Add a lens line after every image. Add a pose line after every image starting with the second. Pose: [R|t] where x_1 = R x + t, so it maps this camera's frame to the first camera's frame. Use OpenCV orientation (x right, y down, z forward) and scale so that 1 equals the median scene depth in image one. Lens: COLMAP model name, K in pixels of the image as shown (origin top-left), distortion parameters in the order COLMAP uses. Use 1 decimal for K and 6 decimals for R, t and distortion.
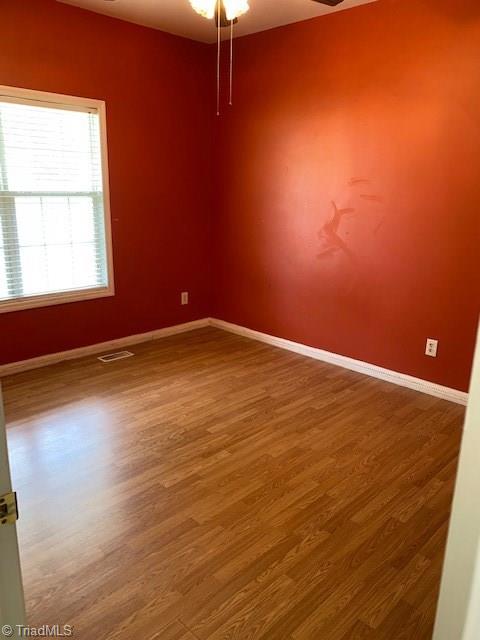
lens RADIAL K [[491.0, 0, 239.0], [0, 491.0, 317.1], [0, 0, 1]] dist [0.049169, -0.052943]
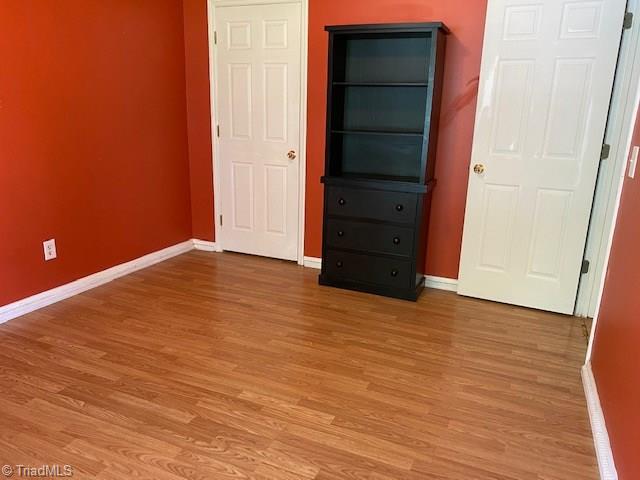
lens RADIAL K [[491.0, 0, 318.2], [0, 491.0, 239.9], [0, 0, 1]] dist [0.049169, -0.052943]
pose [[-0.362656, -0.274529, 0.890570, -0.647510], [0.211737, 0.906361, 0.365620, -0.201231], [-0.907551, 0.321161, -0.270569, 0.918611]]
